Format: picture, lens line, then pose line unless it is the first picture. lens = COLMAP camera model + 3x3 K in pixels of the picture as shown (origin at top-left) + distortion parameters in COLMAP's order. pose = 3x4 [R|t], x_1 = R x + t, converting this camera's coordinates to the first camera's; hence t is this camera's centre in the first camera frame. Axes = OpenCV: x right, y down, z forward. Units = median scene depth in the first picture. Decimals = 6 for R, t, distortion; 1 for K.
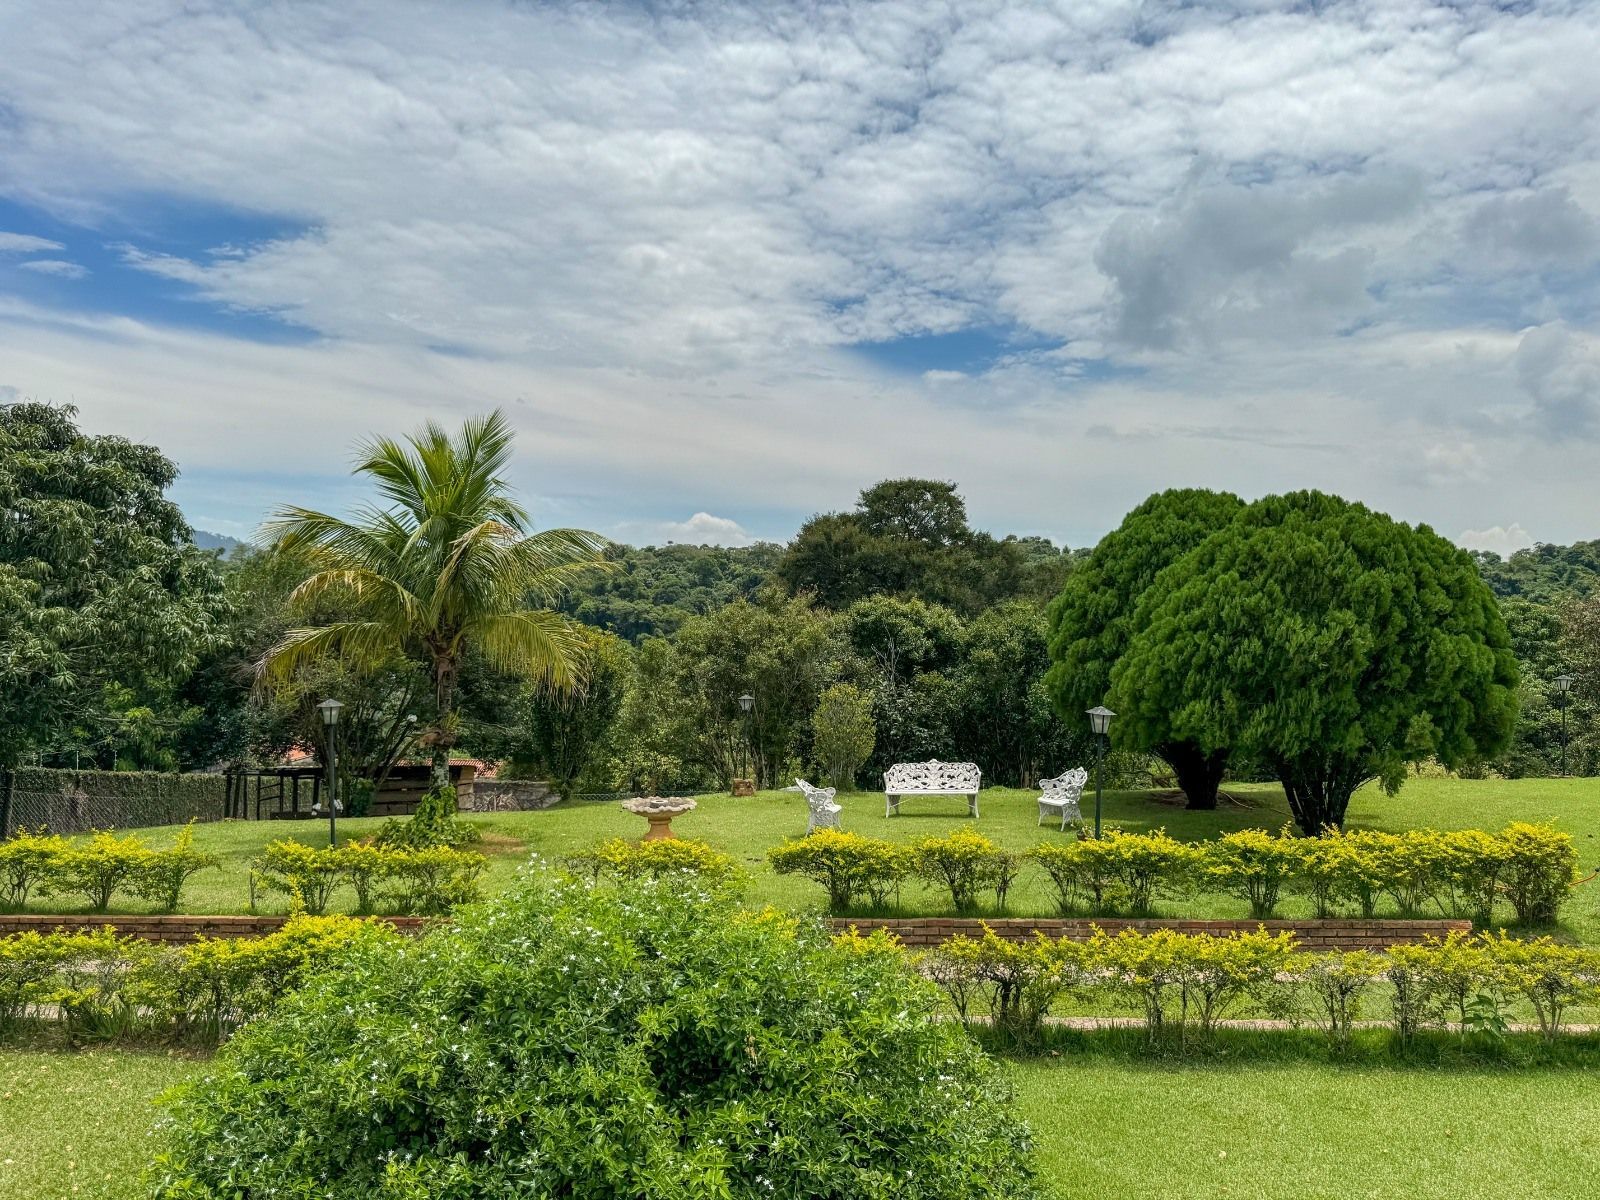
lens RADIAL K [[642.1, 0, 796.1], [0, 642.1, 605.4], [0, 0, 1]] dist [-0.009119, 0.001603]
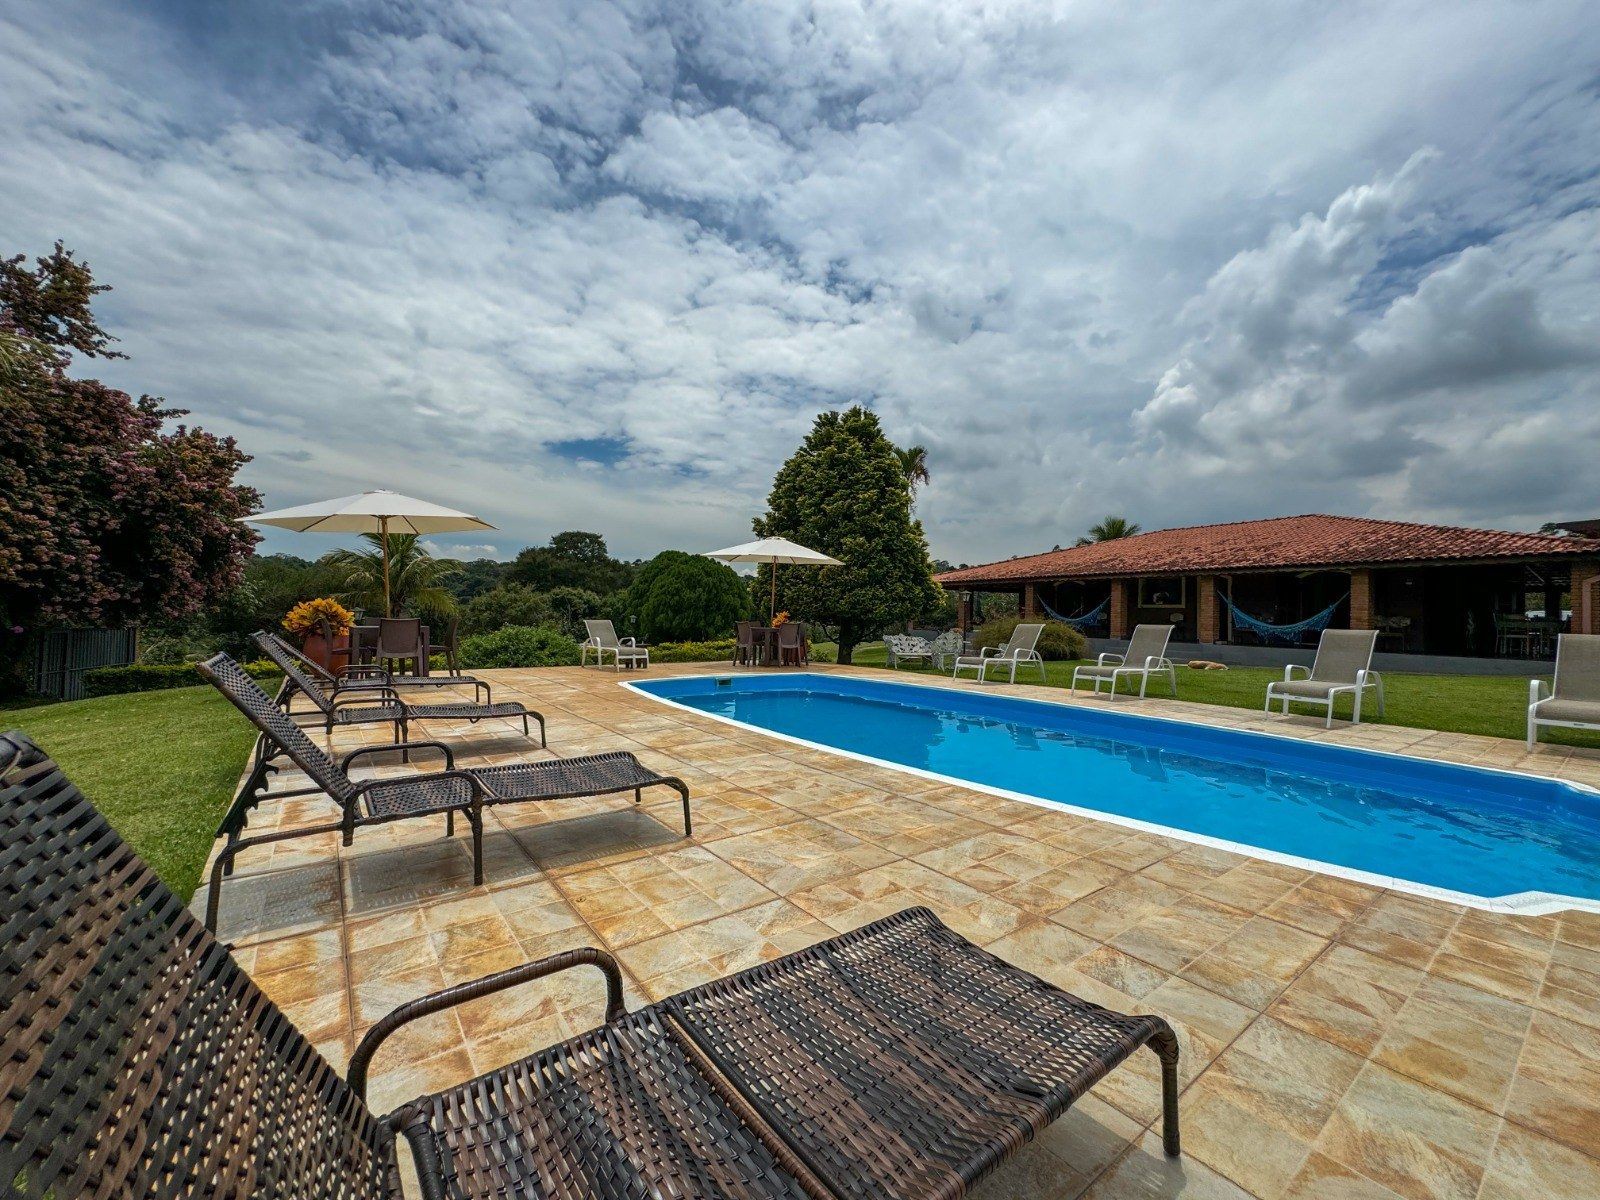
lens RADIAL K [[642.1, 0, 796.1], [0, 642.1, 605.4], [0, 0, 1]] dist [-0.009119, 0.001603]
pose [[0.880303, -0.000735, 0.474411, -0.174037], [0.010799, 0.999771, -0.018489, 0.078444], [-0.474289, 0.021400, 0.880109, -1.090000]]
